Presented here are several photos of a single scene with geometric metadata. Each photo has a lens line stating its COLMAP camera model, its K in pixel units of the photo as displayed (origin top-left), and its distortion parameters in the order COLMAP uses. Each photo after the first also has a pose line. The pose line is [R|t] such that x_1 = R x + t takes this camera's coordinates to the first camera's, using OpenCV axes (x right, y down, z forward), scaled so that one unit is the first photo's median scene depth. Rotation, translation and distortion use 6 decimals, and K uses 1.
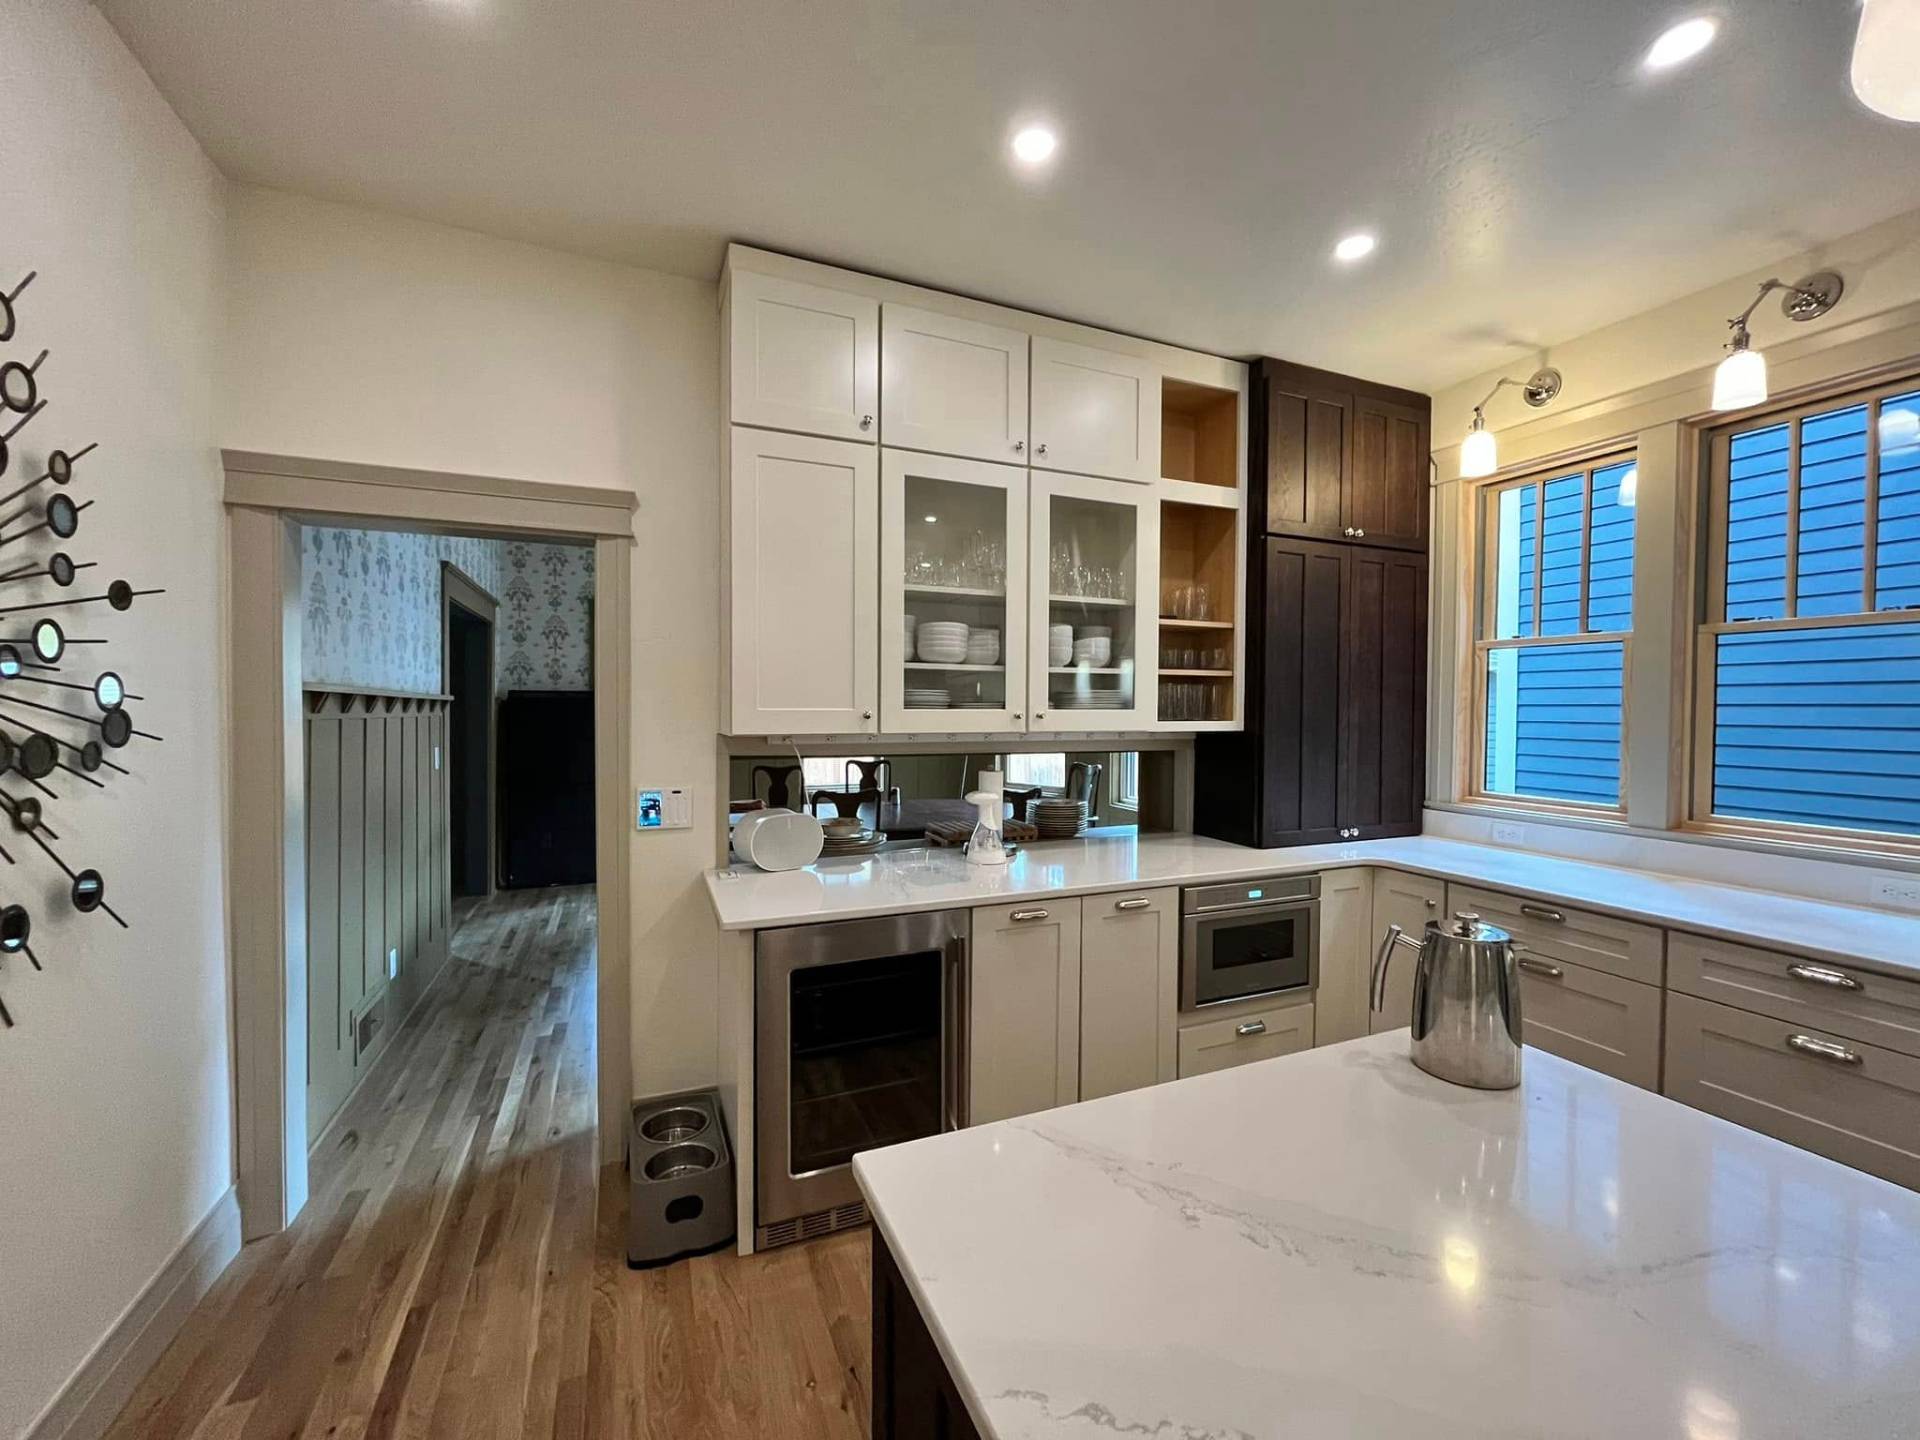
lens RADIAL K [[774.9, 0, 960.0], [0, 774.9, 720.0], [0, 0, 1]] dist [-0.003861, 0.000047]
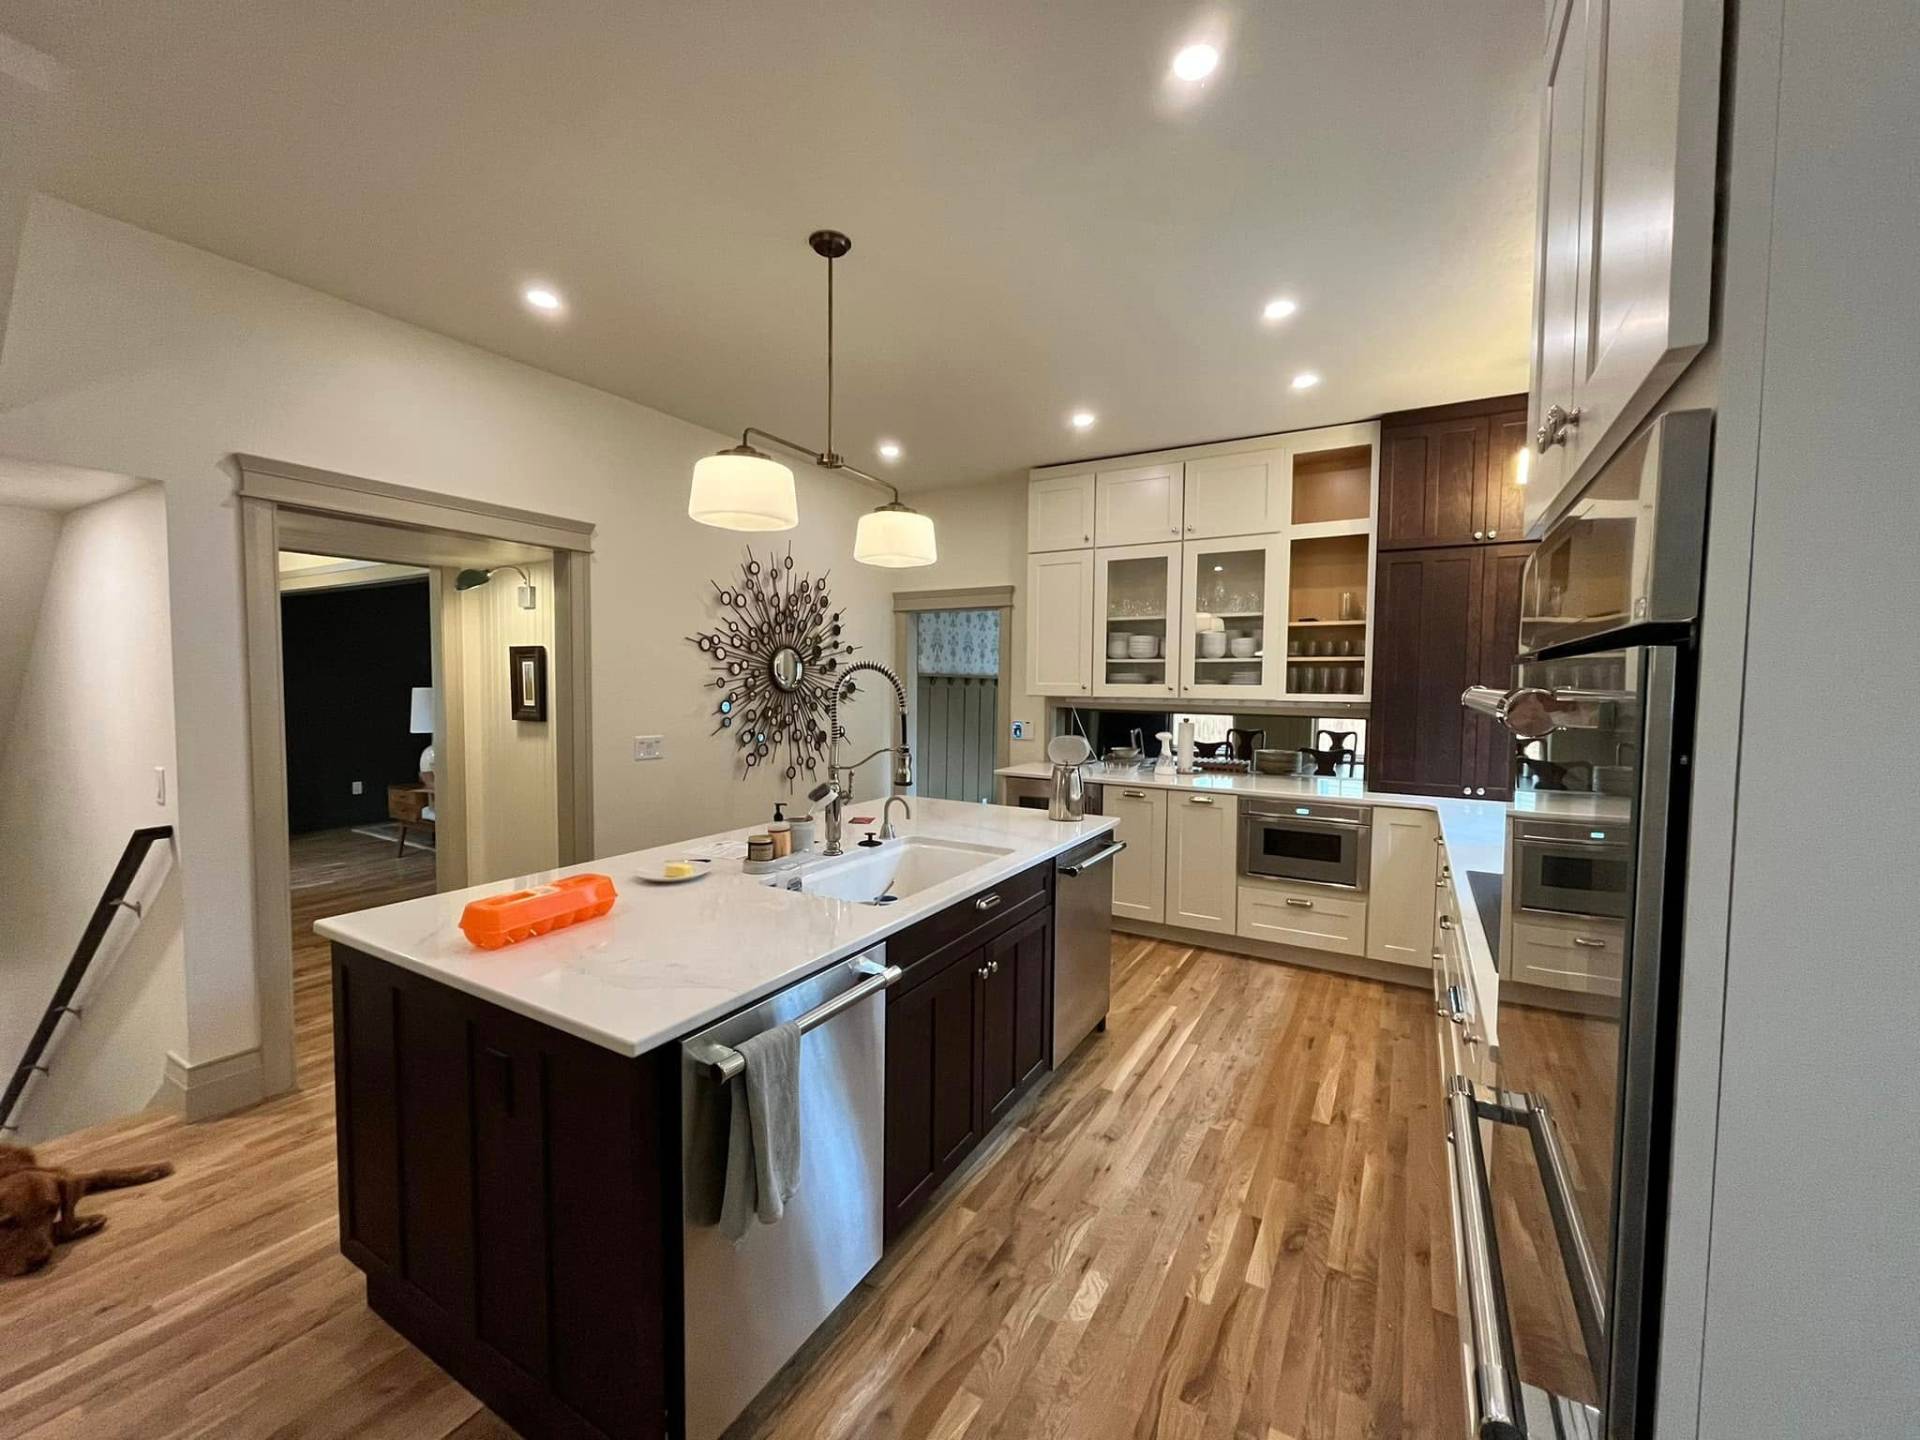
lens RADIAL K [[774.9, 0, 960.0], [0, 774.9, 720.0], [0, 0, 1]] dist [-0.003861, 0.000047]
pose [[0.588689, 0.039923, -0.807373, 1.198305], [-0.019243, 0.999189, 0.035377, 0.013370], [0.808131, -0.005290, 0.588979, -0.391950]]
